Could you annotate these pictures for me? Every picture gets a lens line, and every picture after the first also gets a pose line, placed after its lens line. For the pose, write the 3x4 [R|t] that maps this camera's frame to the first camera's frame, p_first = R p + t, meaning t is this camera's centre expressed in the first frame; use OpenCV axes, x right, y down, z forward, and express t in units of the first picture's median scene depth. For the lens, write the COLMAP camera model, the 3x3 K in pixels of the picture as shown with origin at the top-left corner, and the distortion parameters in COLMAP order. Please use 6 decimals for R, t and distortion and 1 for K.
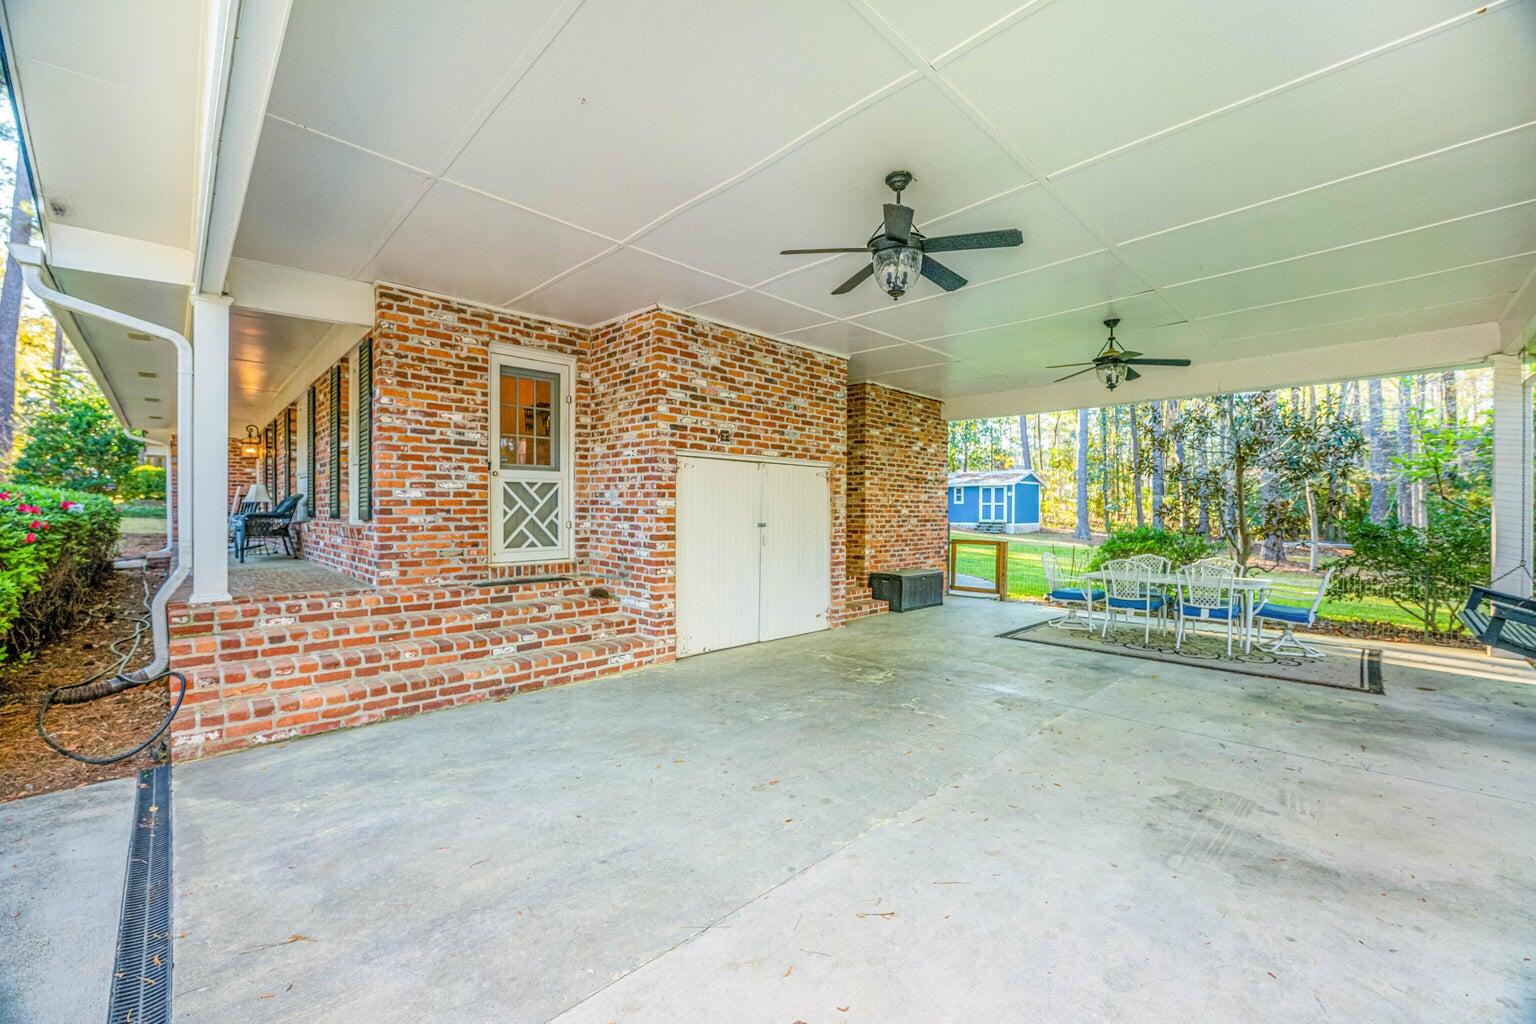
lens RADIAL K [[620.5, 0, 770.5], [0, 620.5, 489.1], [0, 0, 1]] dist [-0.028843, 0.000200]
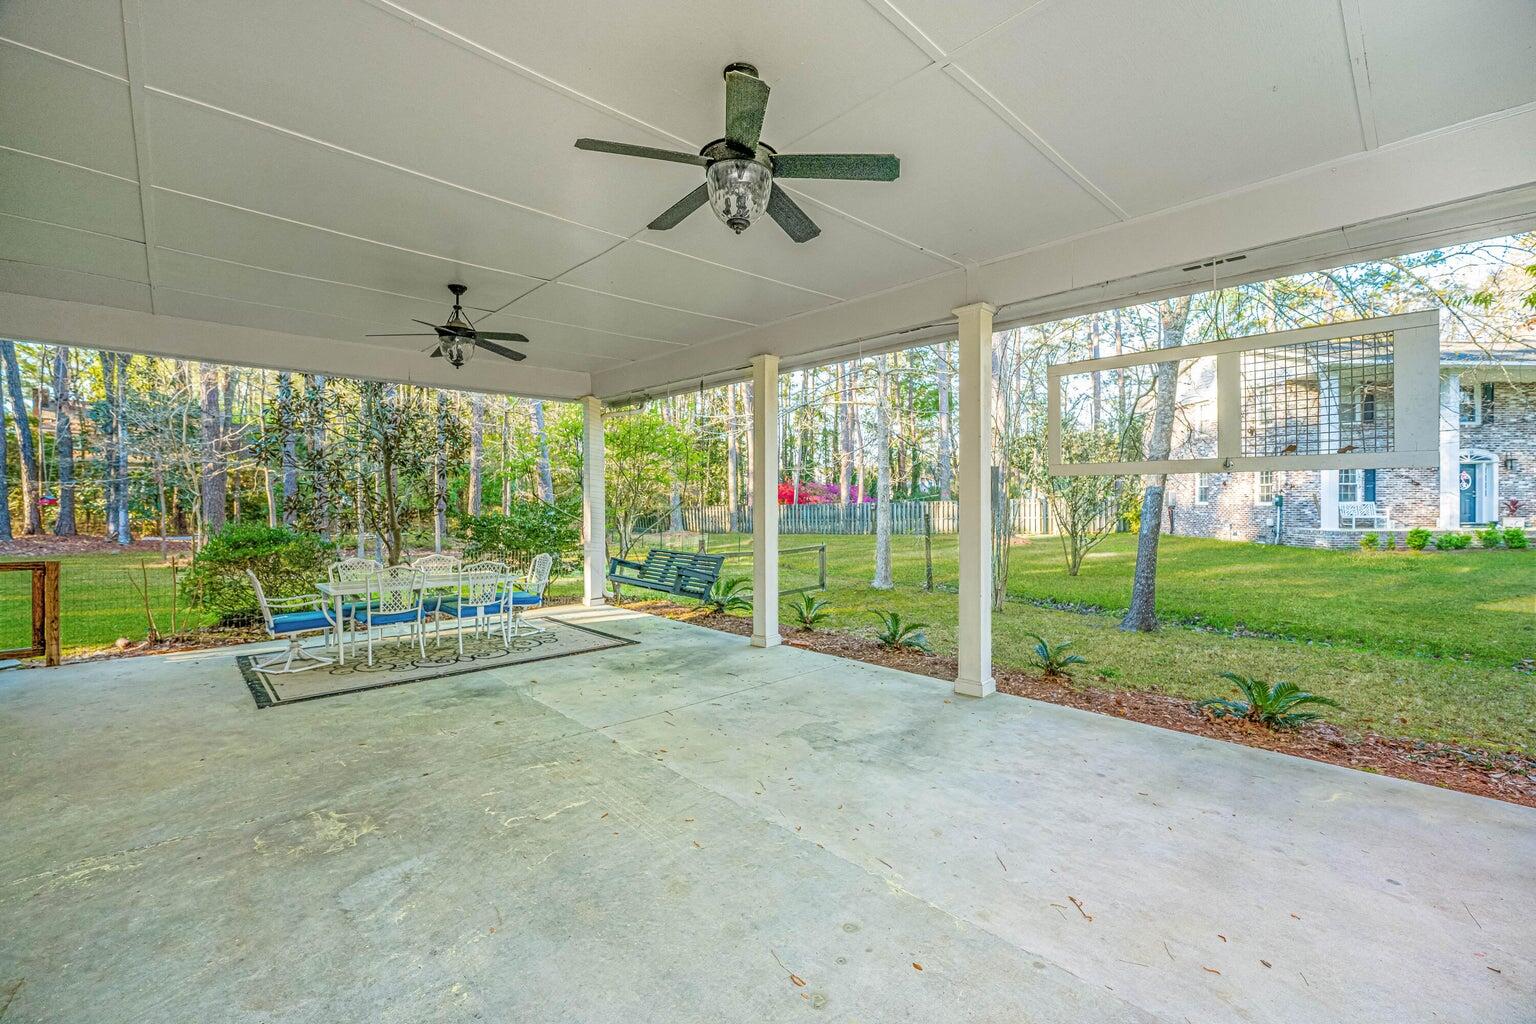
lens RADIAL K [[637.8, 0, 759.6], [0, 637.8, 517.3], [0, 0, 1]] dist [-0.022515, -0.000024]
pose [[0.010407, -0.030690, 0.999475, -0.545491], [-0.036204, 0.998862, 0.031048, 0.003628], [-0.999290, -0.036508, 0.009284, 0.953227]]
